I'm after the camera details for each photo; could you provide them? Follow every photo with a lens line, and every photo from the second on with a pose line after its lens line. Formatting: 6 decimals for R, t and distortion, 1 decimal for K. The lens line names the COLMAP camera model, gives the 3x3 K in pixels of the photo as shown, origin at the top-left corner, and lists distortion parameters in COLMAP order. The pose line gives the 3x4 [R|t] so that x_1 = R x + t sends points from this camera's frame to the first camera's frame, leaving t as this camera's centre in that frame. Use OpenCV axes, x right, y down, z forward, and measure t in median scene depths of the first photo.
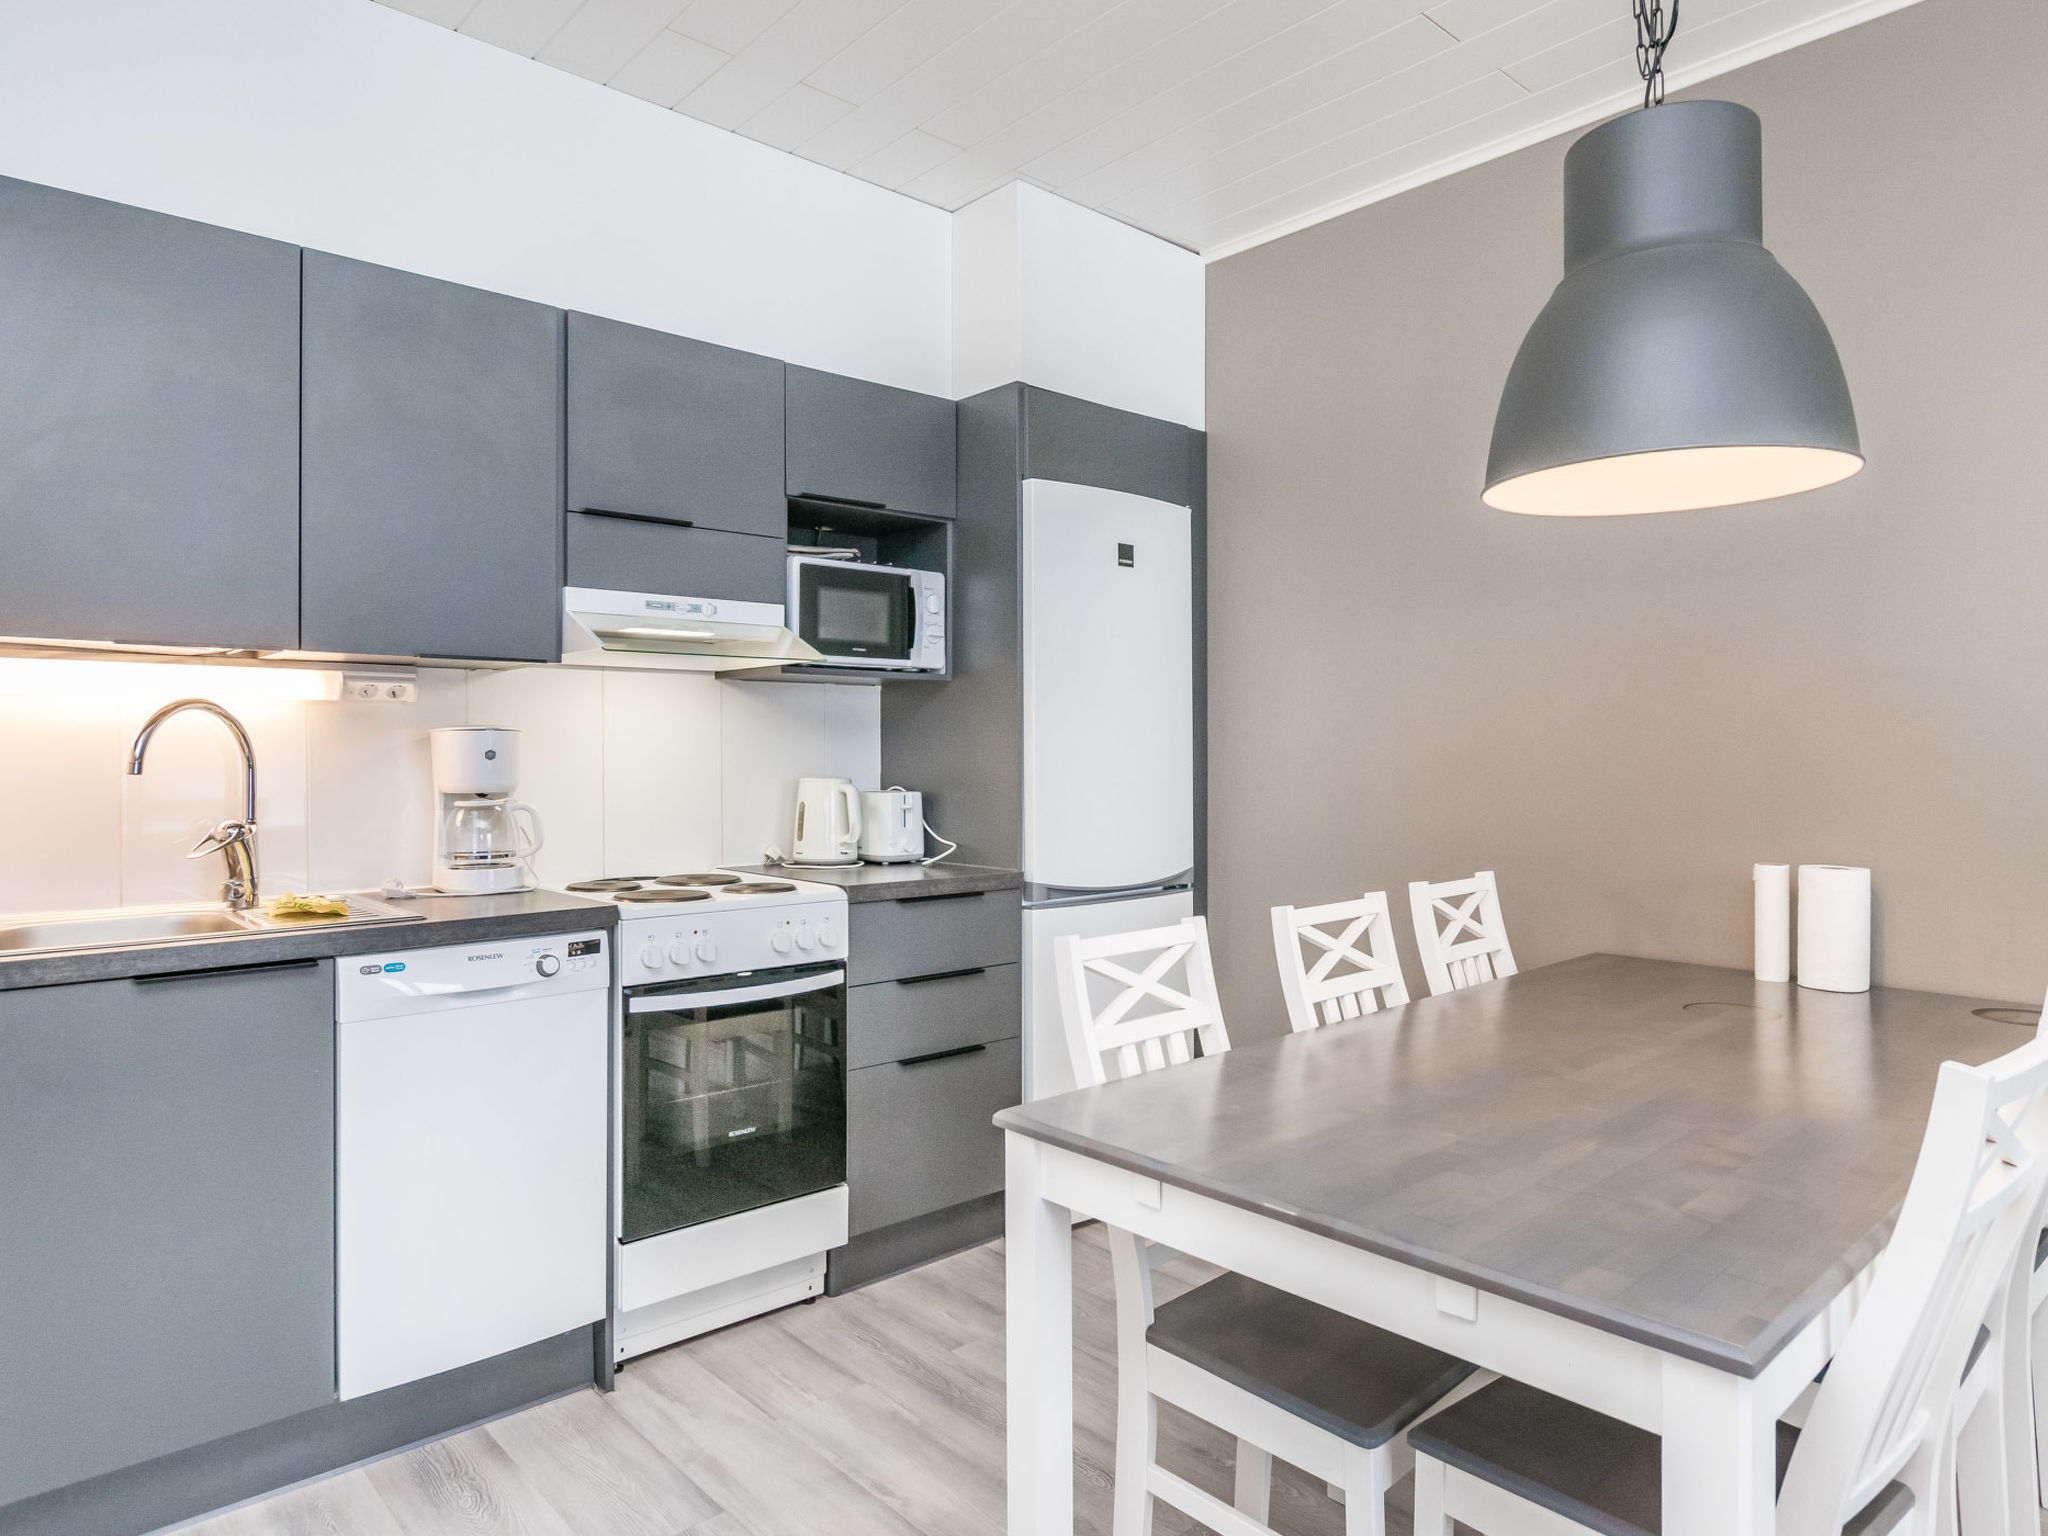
lens RADIAL K [[1248.0, 0, 1024.5], [0, 1248.0, 742.6], [0, 0, 1]] dist [-0.001139, -0.000035]
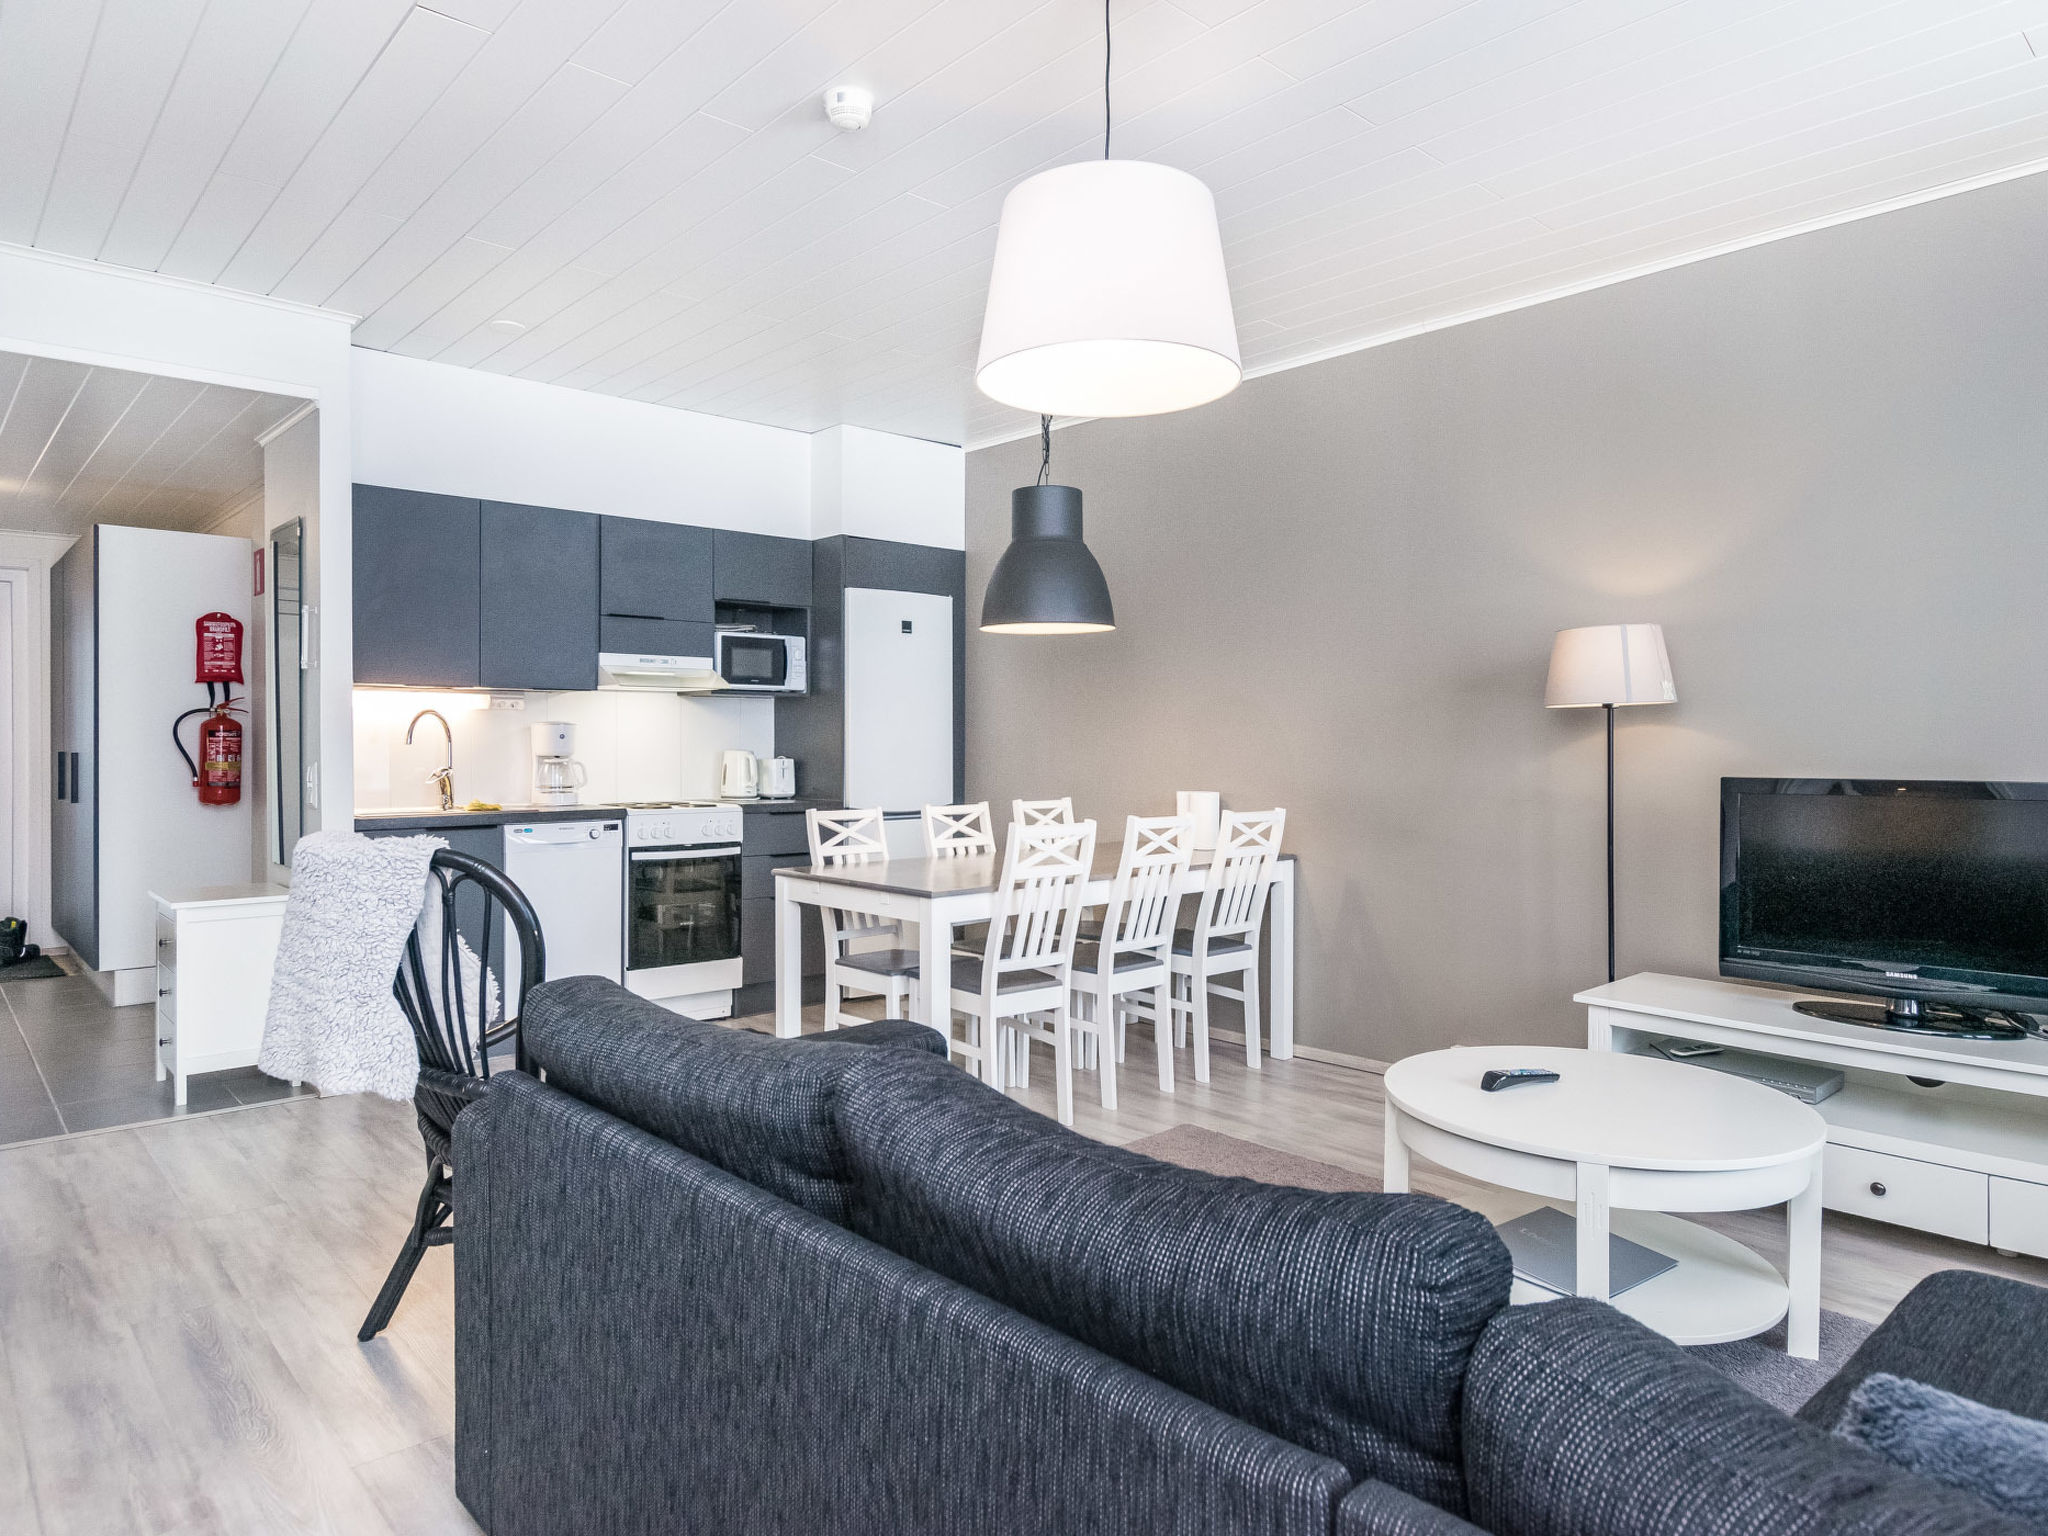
lens RADIAL K [[1248.0, 0, 1024.5], [0, 1248.0, 742.6], [0, 0, 1]] dist [-0.001139, -0.000035]
pose [[0.999907, 0.004439, 0.012932, 0.265623], [-0.004556, 0.999949, 0.009019, -0.001610], [-0.012891, -0.009077, 0.999876, -0.930486]]
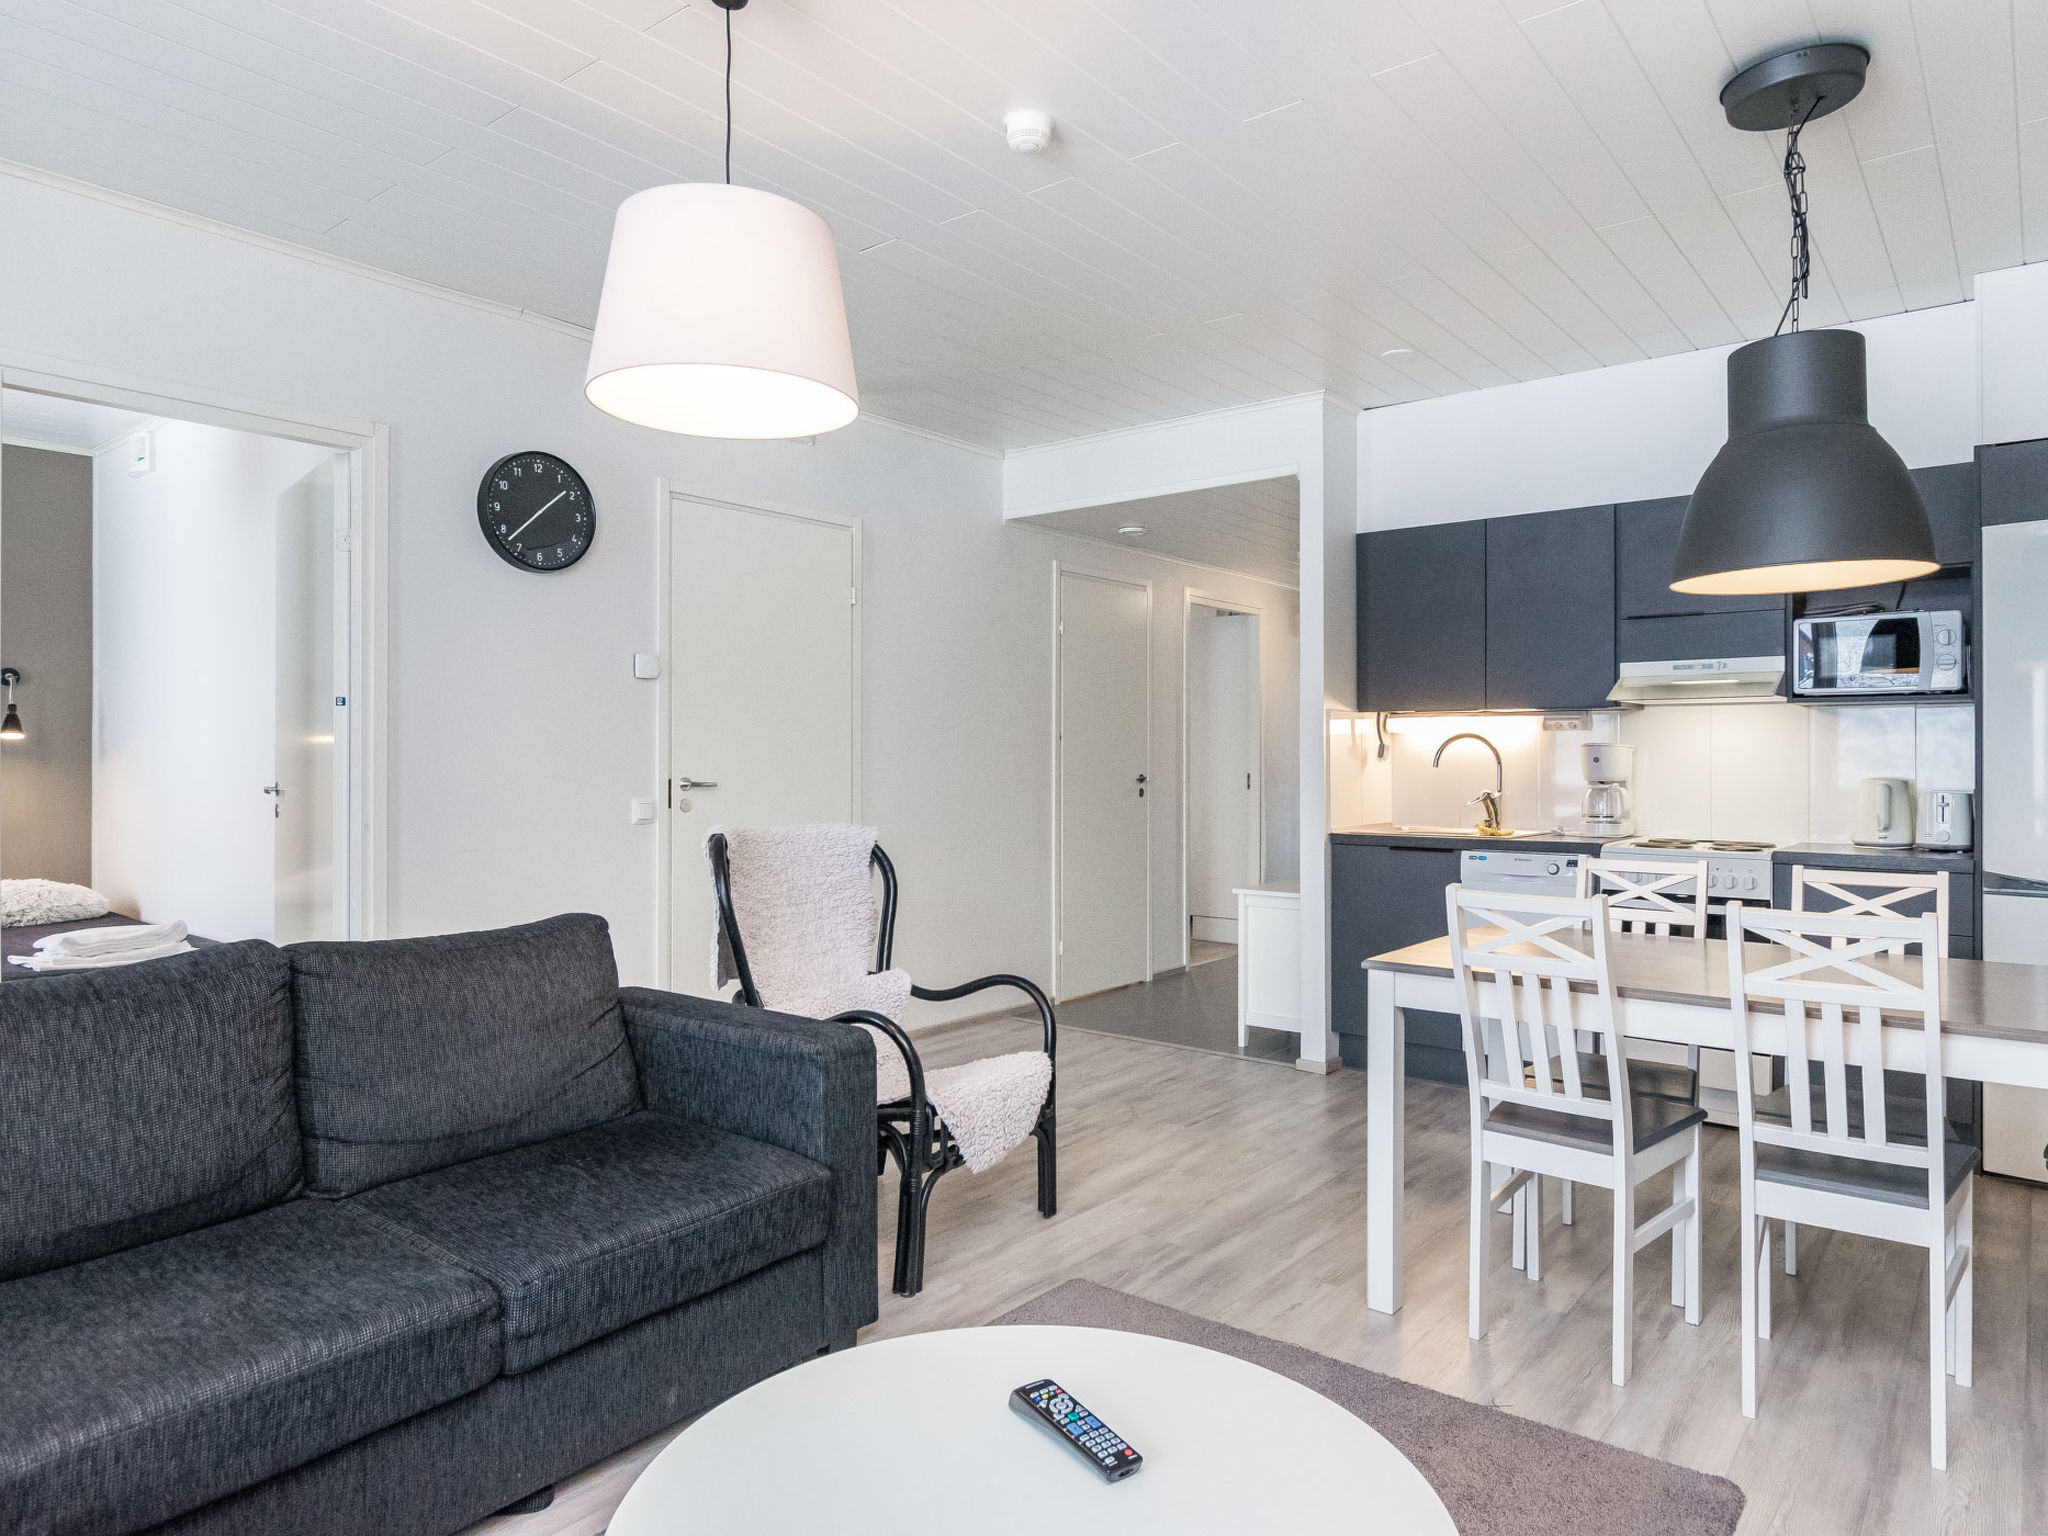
lens RADIAL K [[1267.0, 0, 1024.0], [0, 1267.0, 768.0], [0, 0, 1]] dist [-0.006228, -0.002088]
pose [[0.163432, 0.009422, -0.986510, 1.118809], [0.001362, 0.999951, 0.009776, 0.002576], [0.986554, -0.002941, 0.163412, -0.096938]]
